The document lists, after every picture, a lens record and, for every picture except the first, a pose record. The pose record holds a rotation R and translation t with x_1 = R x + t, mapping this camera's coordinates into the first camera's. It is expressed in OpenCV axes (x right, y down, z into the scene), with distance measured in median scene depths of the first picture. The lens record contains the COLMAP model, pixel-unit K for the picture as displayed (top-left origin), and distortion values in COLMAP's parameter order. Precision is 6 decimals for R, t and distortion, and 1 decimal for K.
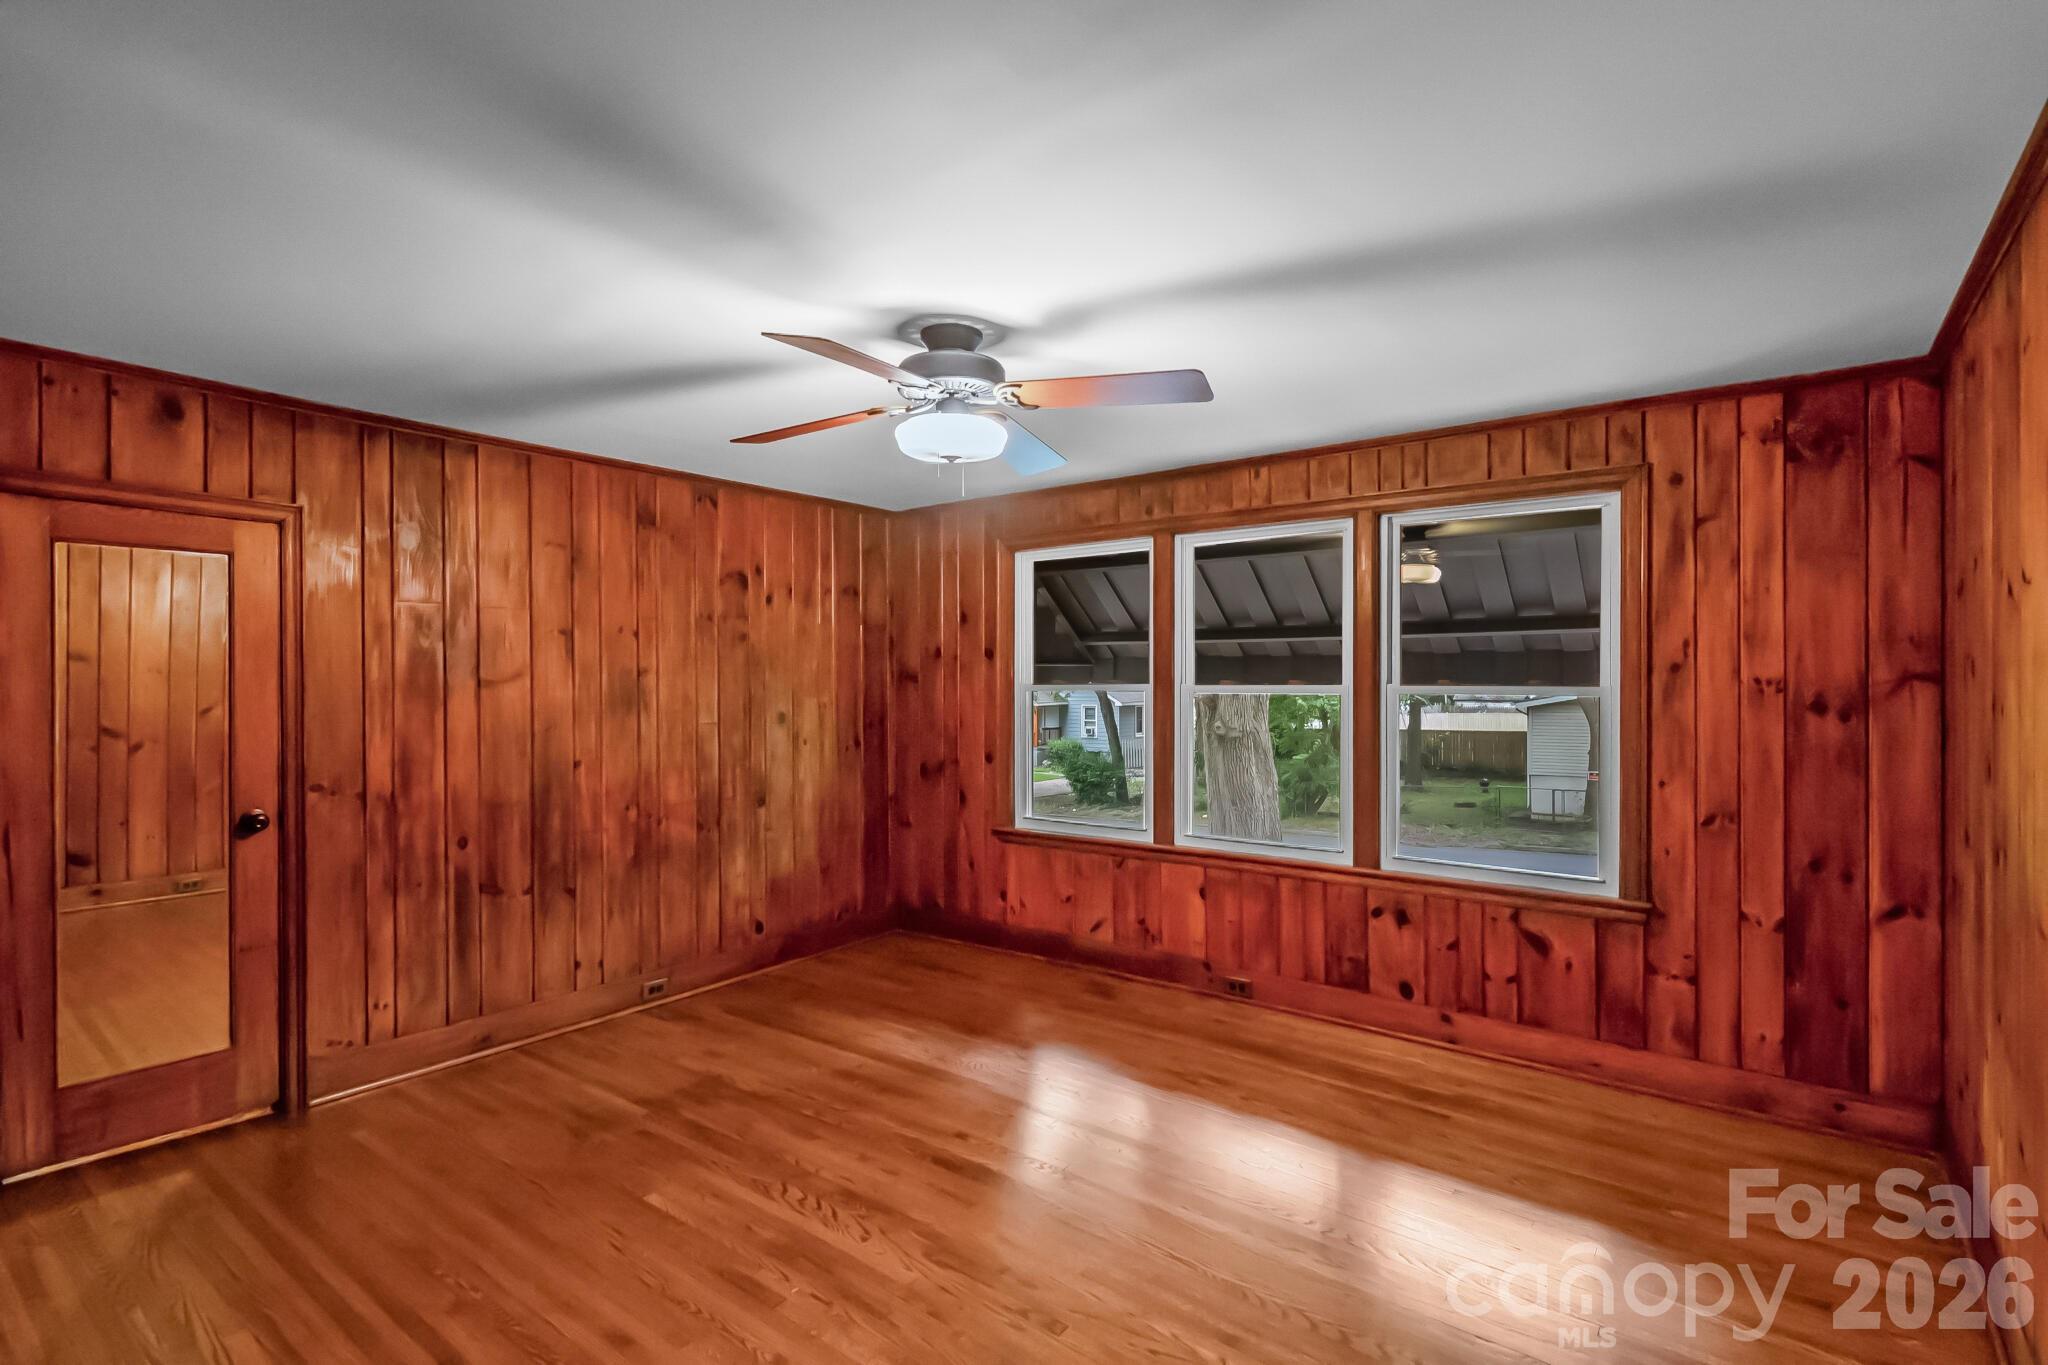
lens RADIAL K [[971.8, 0, 1045.7], [0, 971.8, 682.7], [0, 0, 1]] dist [0.002587, 0.000316]
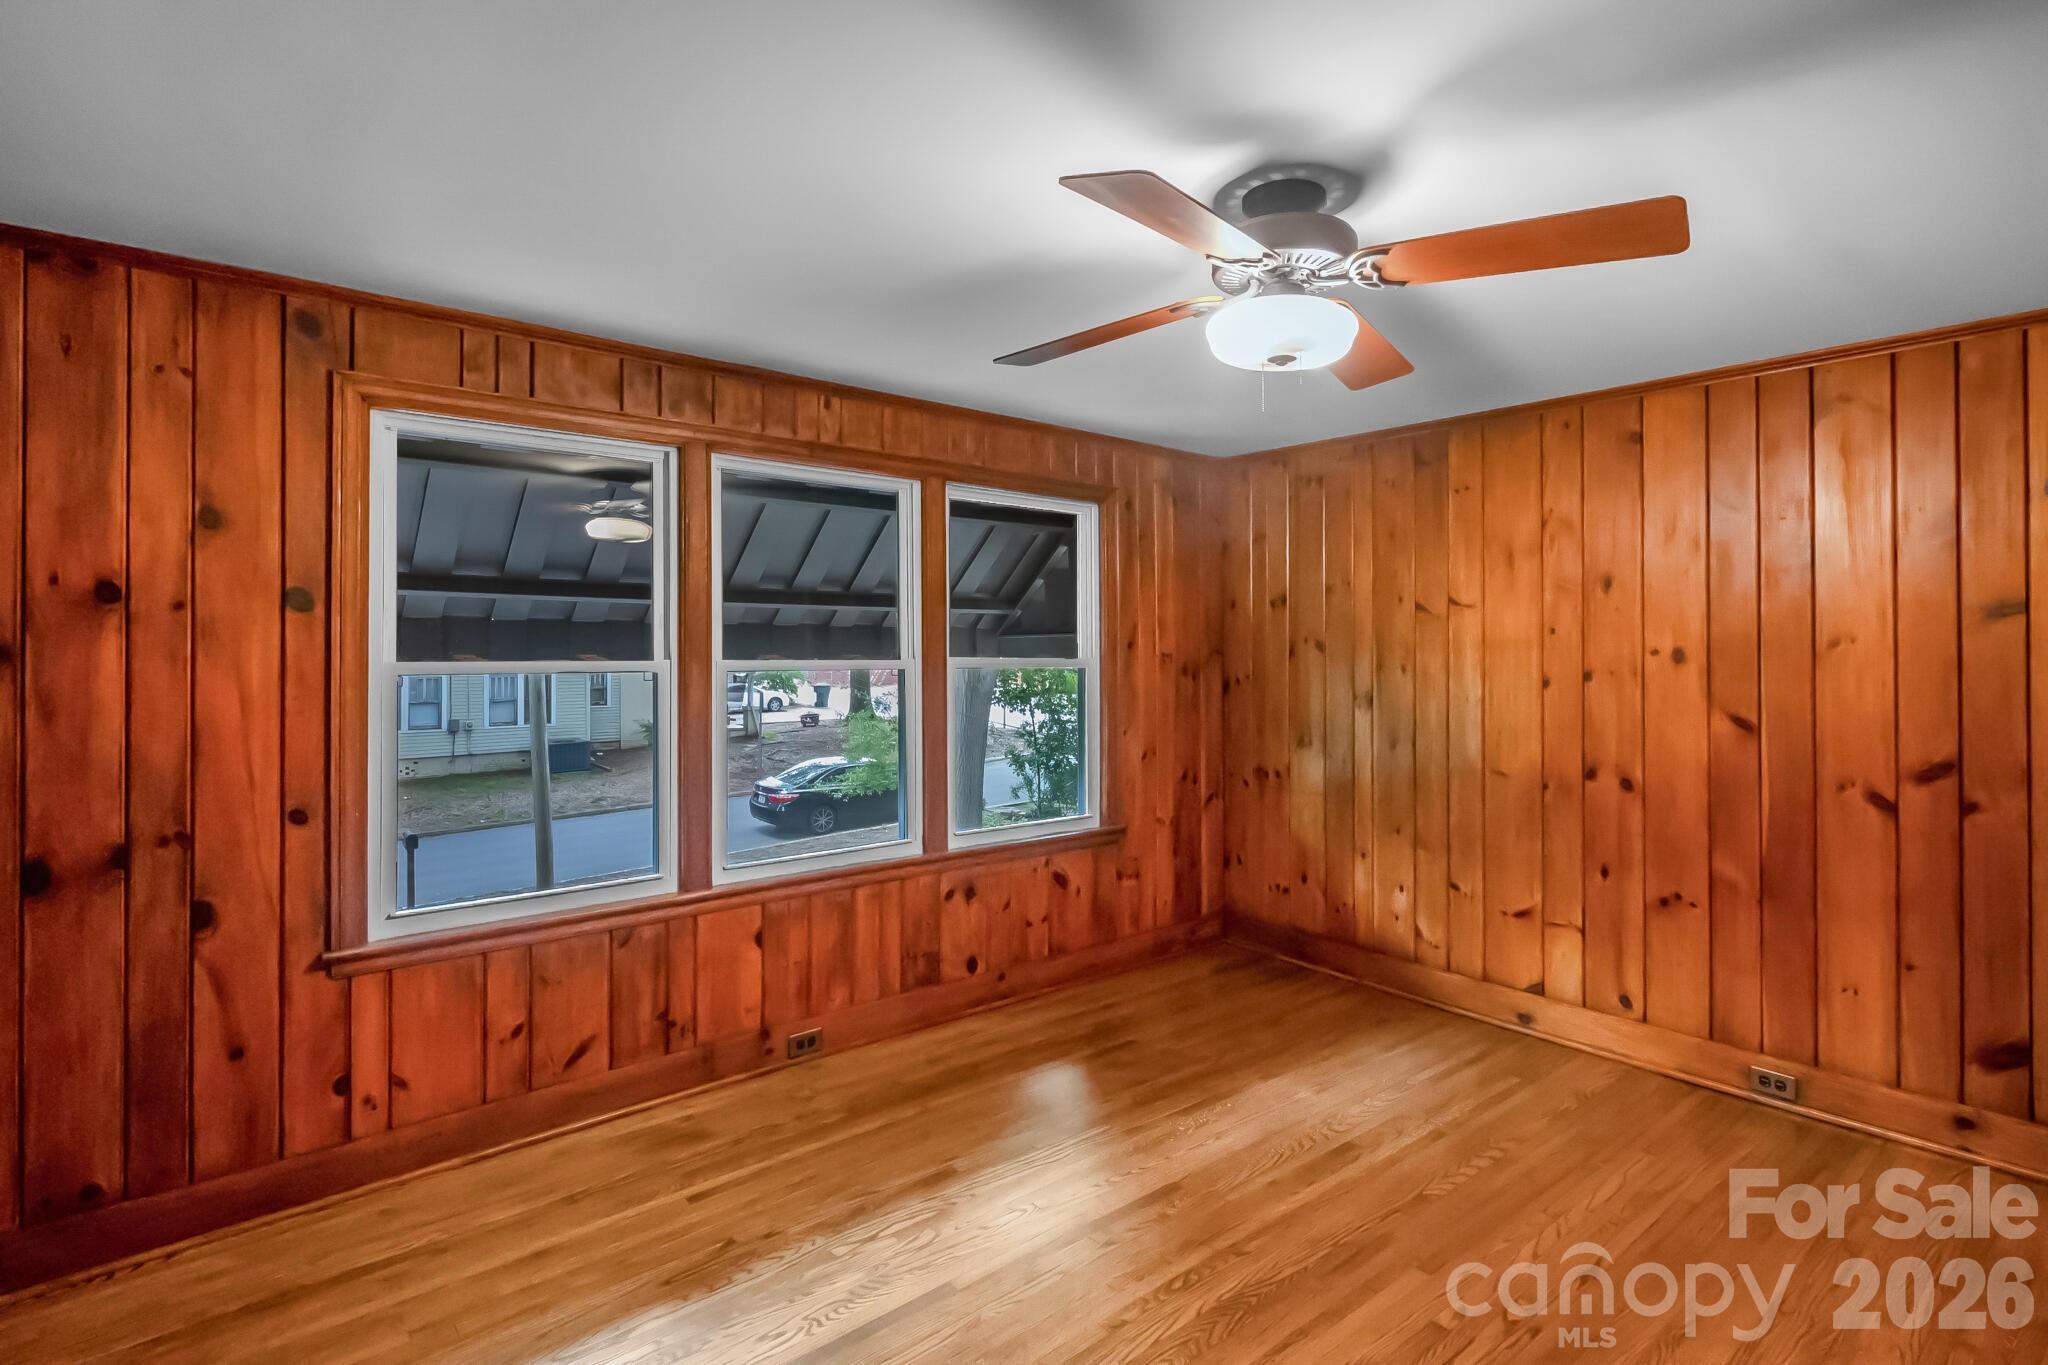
lens RADIAL K [[990.3, 0, 1026.7], [0, 990.3, 641.9], [0, 0, 1]] dist [0.002655, 0.000381]
pose [[0.228421, 0.009186, 0.973519, -0.562209], [0.000998, 0.999953, -0.009669, -0.005084], [-0.973562, 0.003180, 0.228401, 0.654378]]
